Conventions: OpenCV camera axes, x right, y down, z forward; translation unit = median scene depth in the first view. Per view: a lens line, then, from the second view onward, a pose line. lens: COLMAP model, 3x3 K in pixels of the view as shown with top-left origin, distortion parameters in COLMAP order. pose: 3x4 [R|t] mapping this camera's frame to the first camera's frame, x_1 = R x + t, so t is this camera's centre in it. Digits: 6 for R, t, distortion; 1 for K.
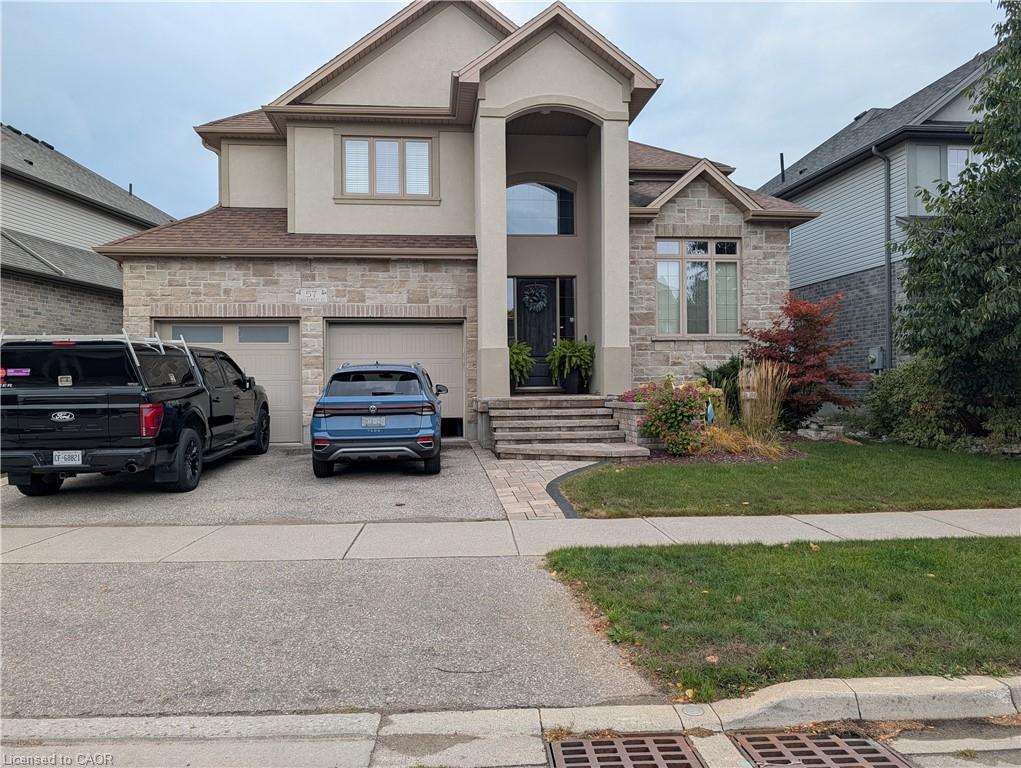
lens RADIAL K [[741.1, 0, 510.7], [0, 741.1, 381.4], [0, 0, 1]] dist [-0.001339, -0.008011]
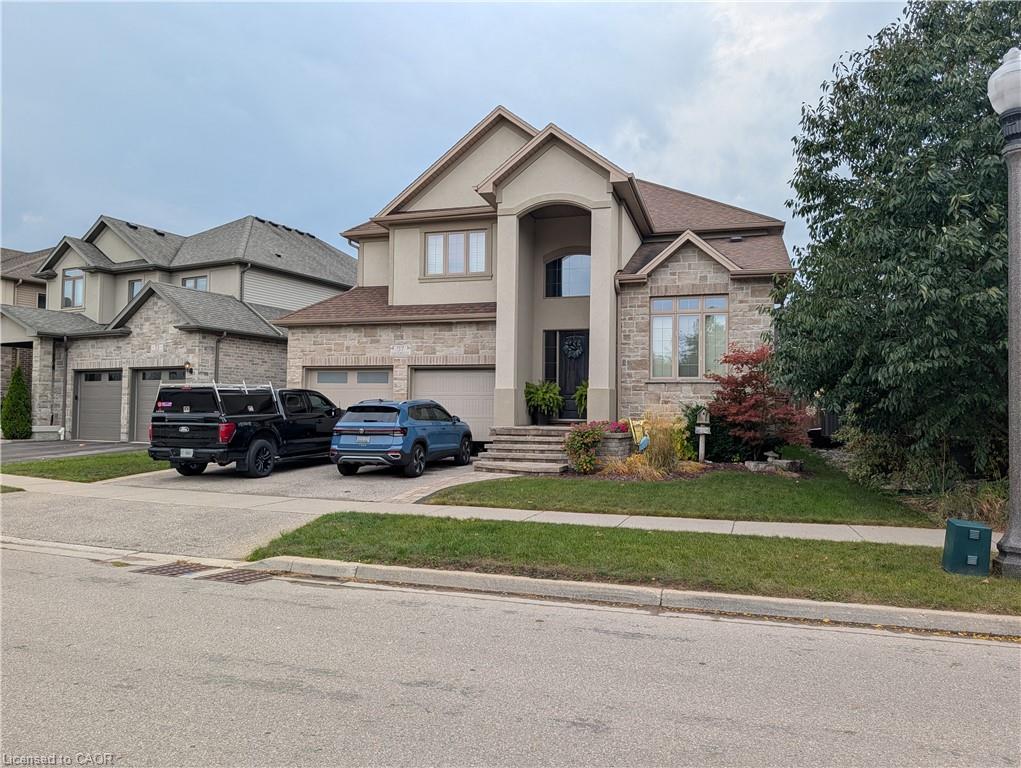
lens RADIAL K [[741.1, 0, 510.7], [0, 741.1, 381.4], [0, 0, 1]] dist [-0.001339, -0.008011]
pose [[0.920347, 0.001080, -0.391101, 0.463825], [-0.017493, 0.999109, -0.038407, -0.007556], [0.390712, 0.042190, 0.919546, -0.191404]]
